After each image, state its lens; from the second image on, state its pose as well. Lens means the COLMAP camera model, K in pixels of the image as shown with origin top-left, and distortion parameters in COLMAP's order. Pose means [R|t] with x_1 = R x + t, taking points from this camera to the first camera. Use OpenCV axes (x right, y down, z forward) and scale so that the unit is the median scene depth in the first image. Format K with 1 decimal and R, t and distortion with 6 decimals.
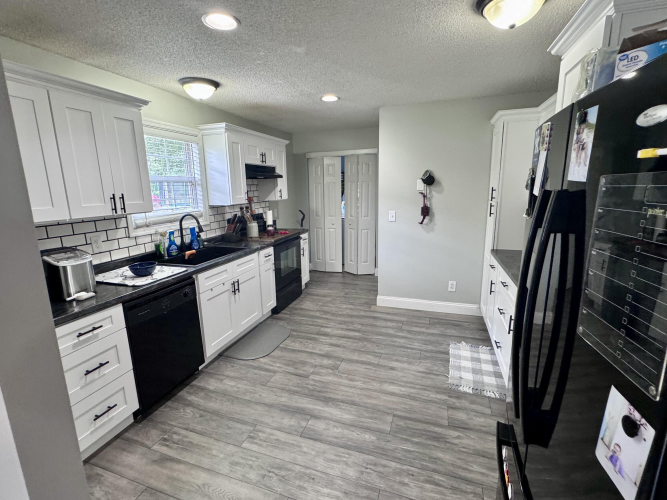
lens RADIAL K [[317.3, 0, 333.5], [0, 317.3, 250.0], [0, 0, 1]] dist [-0.000586, -0.000278]
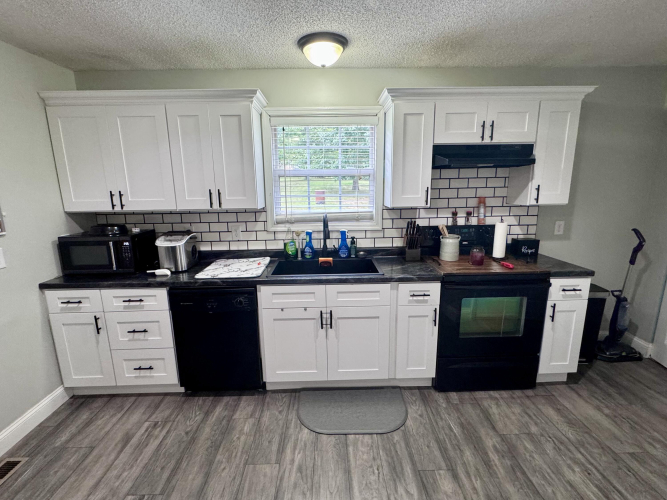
lens RADIAL K [[317.3, 0, 333.5], [0, 317.3, 250.0], [0, 0, 1]] dist [-0.000586, -0.000278]
pose [[0.325676, 0.205952, -0.922778, 0.356429], [-0.178559, 0.971822, 0.153880, -0.162399], [0.928468, 0.114655, 0.353273, 0.769142]]
